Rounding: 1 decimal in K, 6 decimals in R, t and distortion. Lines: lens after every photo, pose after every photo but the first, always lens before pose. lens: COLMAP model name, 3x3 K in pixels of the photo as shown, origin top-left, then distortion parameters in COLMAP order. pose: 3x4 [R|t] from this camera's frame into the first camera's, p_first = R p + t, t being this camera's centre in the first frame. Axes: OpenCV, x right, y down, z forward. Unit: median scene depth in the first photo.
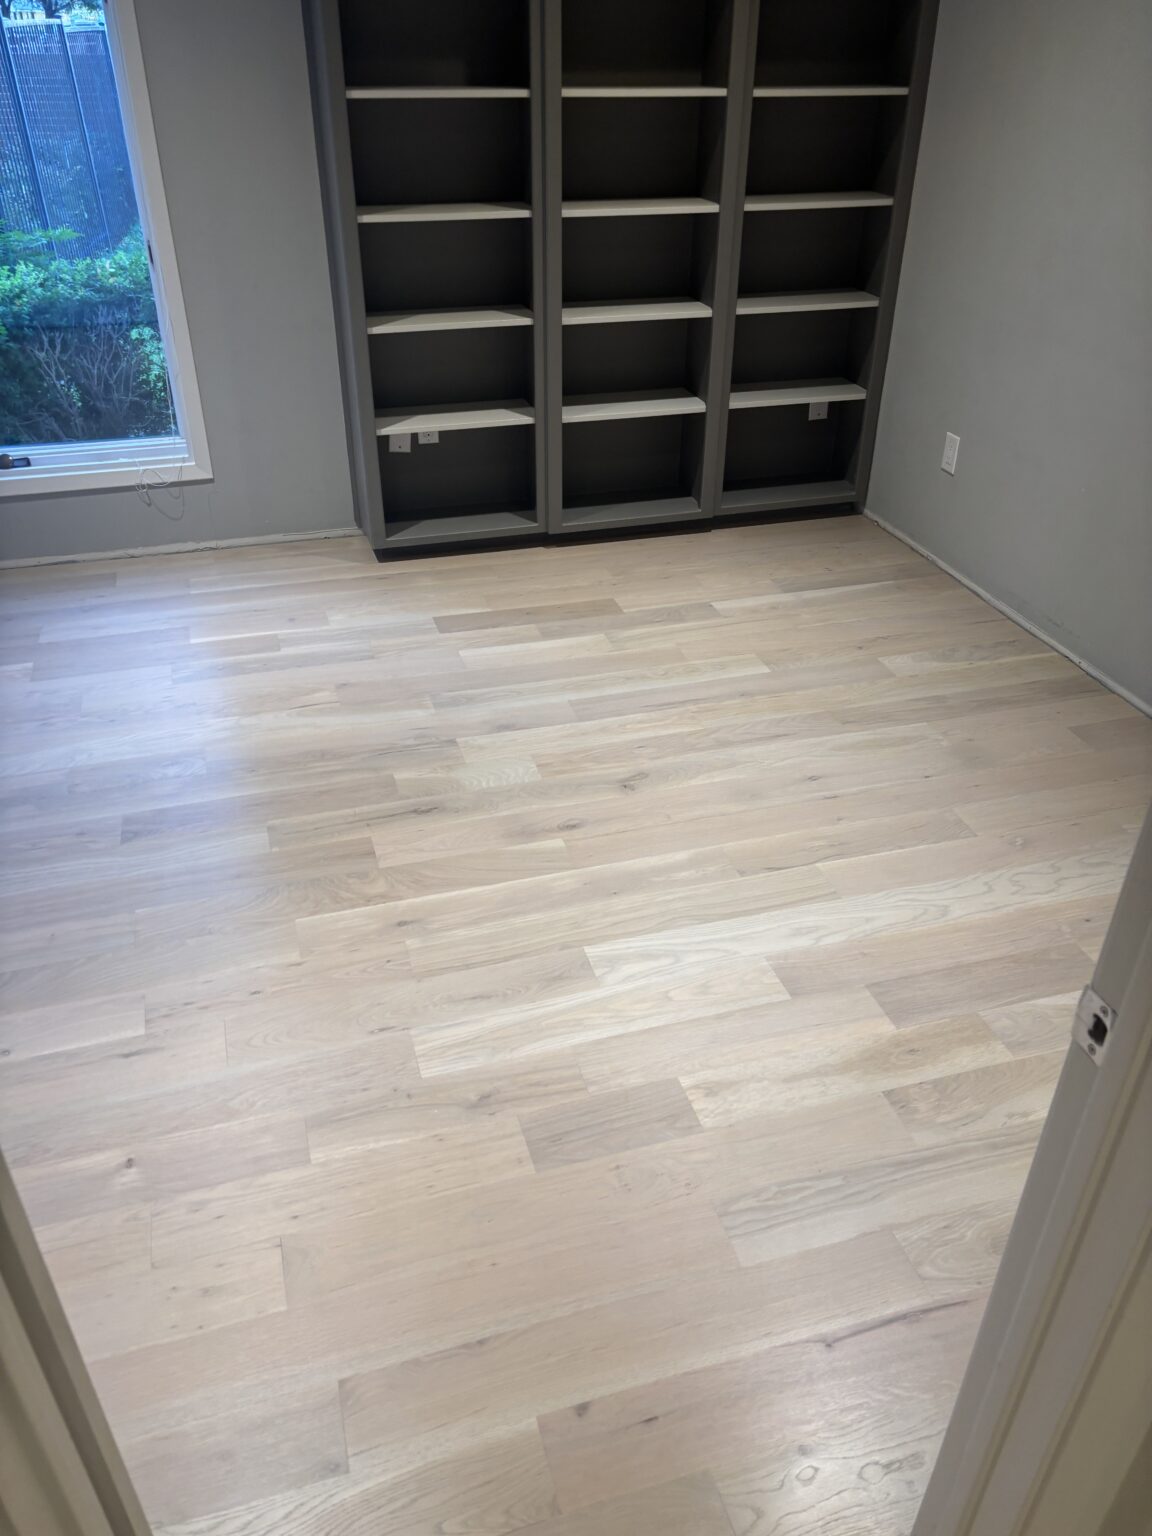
lens RADIAL K [[1158.5, 0, 574.0], [0, 1158.5, 777.9], [0, 0, 1]] dist [0.030172, -0.009274]
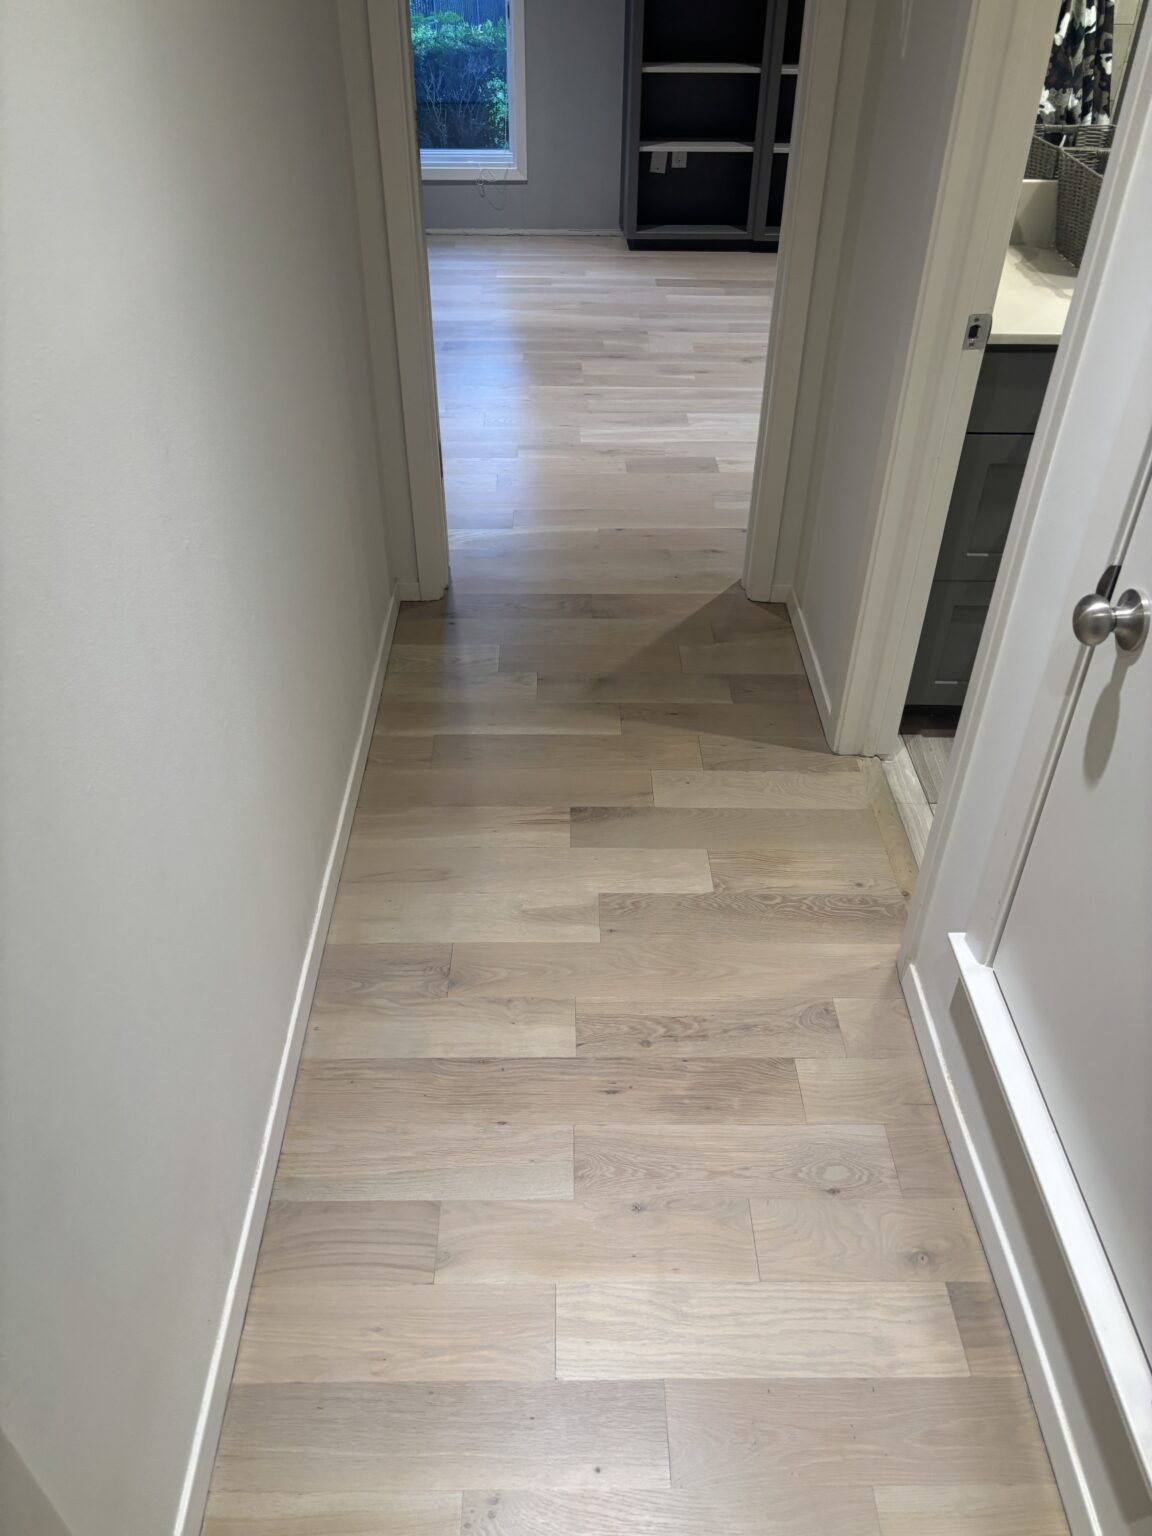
lens RADIAL K [[1158.5, 0, 573.5], [0, 1158.5, 758.7], [0, 0, 1]] dist [0.030172, -0.009274]
pose [[0.961614, 0.165643, -0.218770, 0.228572], [-0.146865, 0.984131, 0.099587, 0.372953], [0.231794, -0.063634, 0.970681, -0.552879]]
